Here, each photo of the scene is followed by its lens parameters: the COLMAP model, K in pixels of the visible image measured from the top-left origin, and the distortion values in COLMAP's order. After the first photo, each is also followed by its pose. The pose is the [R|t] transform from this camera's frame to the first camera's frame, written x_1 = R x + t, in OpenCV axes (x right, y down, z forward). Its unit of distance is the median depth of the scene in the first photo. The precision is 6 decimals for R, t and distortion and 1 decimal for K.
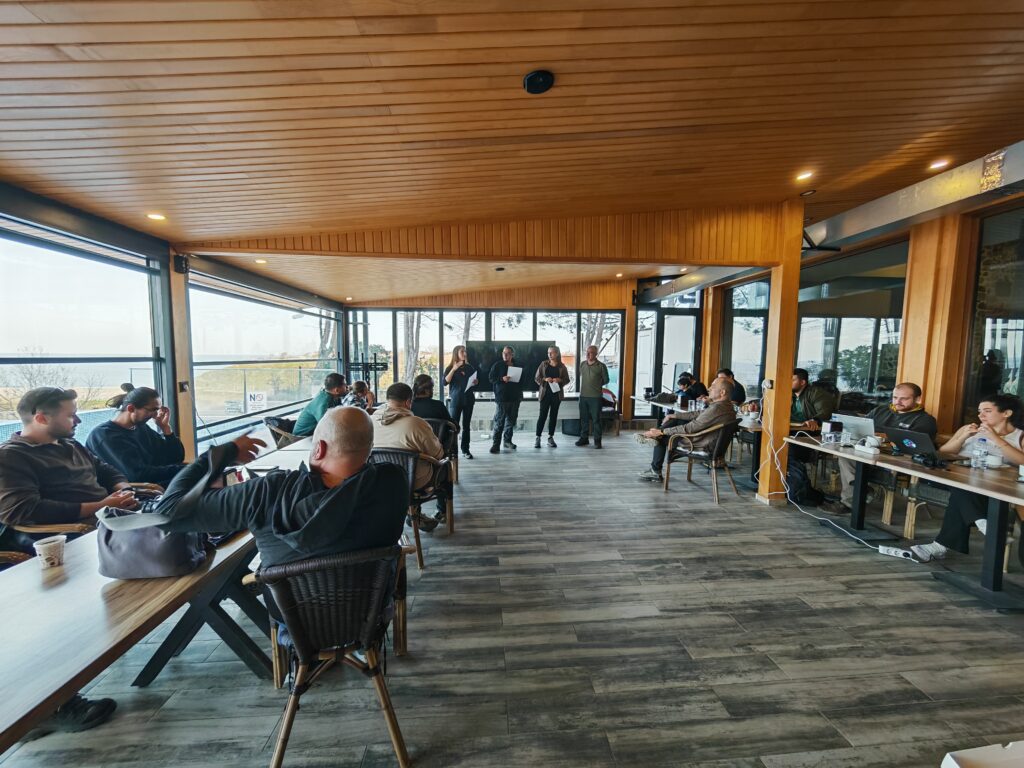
lens RADIAL K [[381.0, 0, 517.1], [0, 381.0, 387.5], [0, 0, 1]] dist [-0.006389, 0.000075]
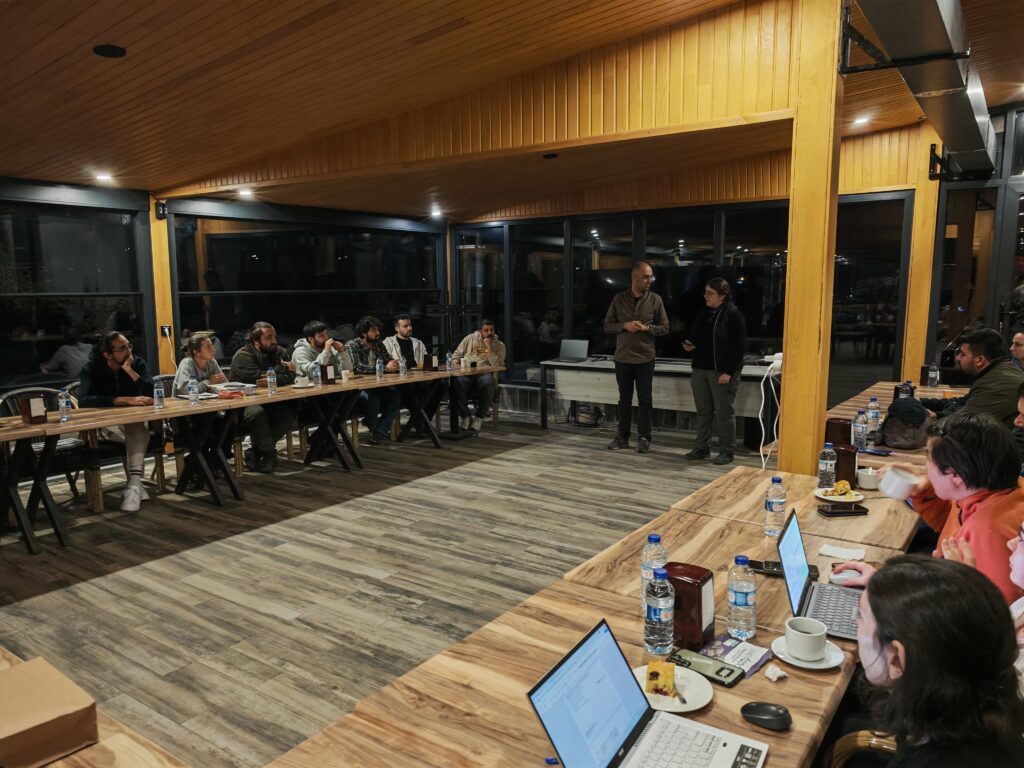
lens RADIAL K [[761.6, 0, 532.9], [0, 761.6, 383.7], [0, 0, 1]] dist [0.000233, 0.007775]
pose [[0.770699, 0.074769, -0.632798, 1.397535], [-0.045637, 0.997018, 0.062222, -0.035921], [0.635563, -0.019075, 0.771813, 0.047253]]
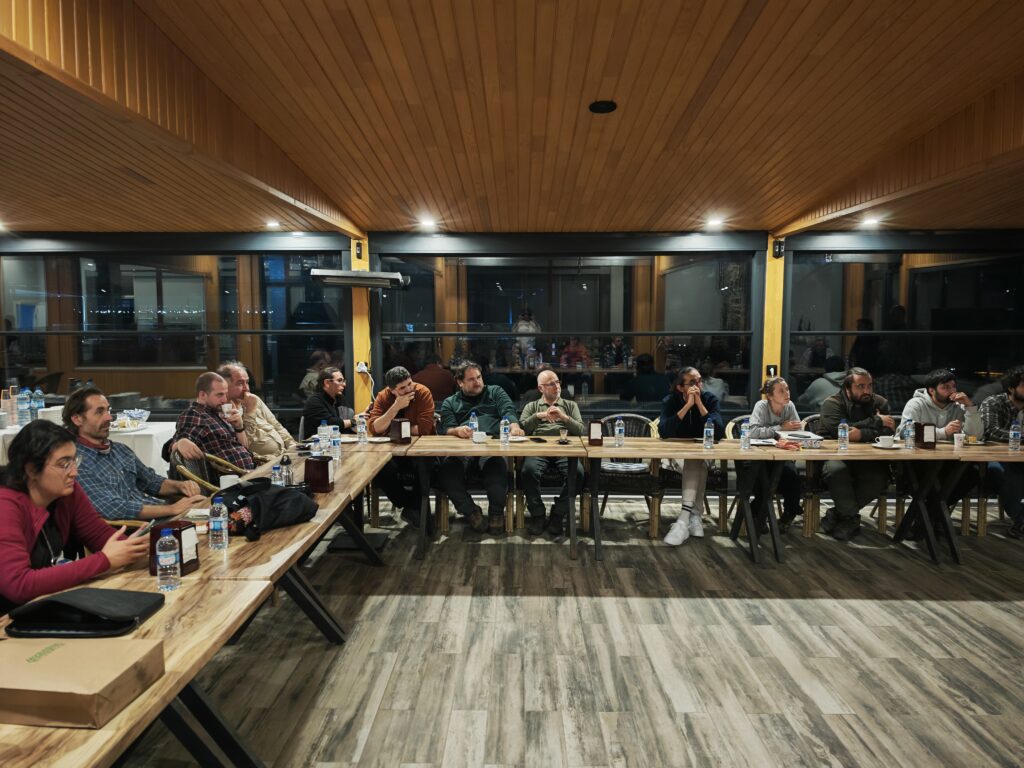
lens RADIAL K [[761.6, 0, 502.0], [0, 761.6, 379.6], [0, 0, 1]] dist [0.000233, 0.007775]
pose [[-0.110763, 0.070420, -0.991349, 1.395300], [-0.084180, 0.993237, 0.079960, -0.090212], [0.990275, 0.092308, -0.104086, 0.590679]]
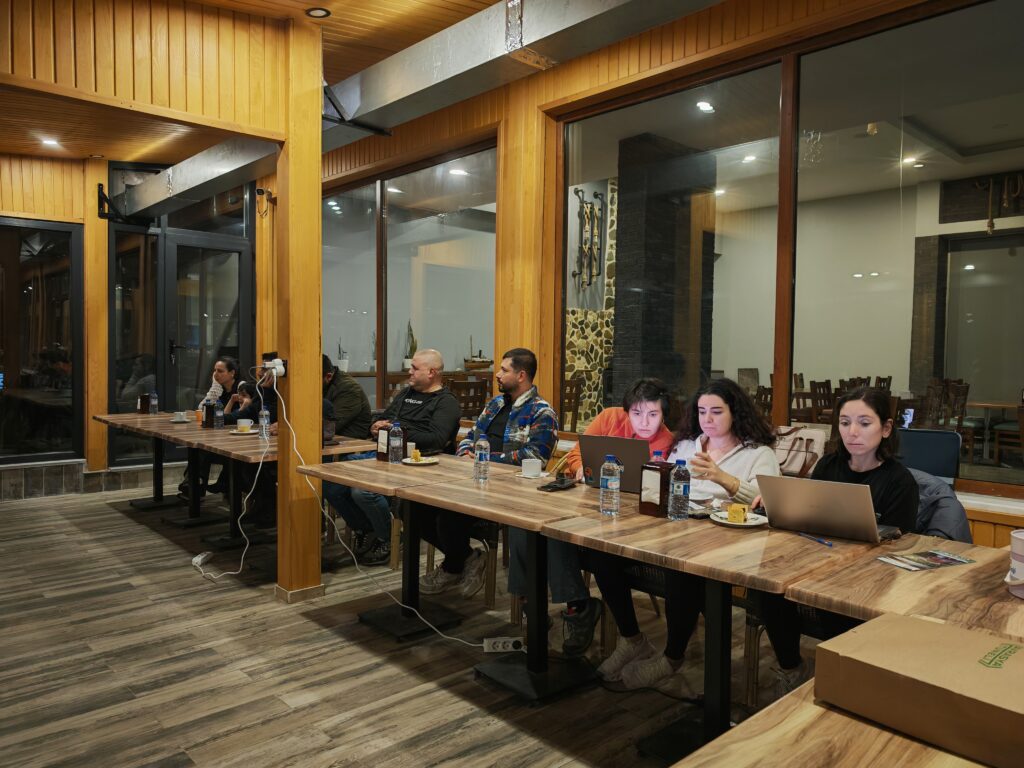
lens RADIAL K [[761.6, 0, 517.4], [0, 761.6, 378.2], [0, 0, 1]] dist [0.000233, 0.007775]
pose [[0.794828, -0.011709, 0.606722, 0.391053], [0.041449, 0.998526, -0.035030, 0.070797], [-0.605417, 0.052991, 0.794142, -0.018678]]
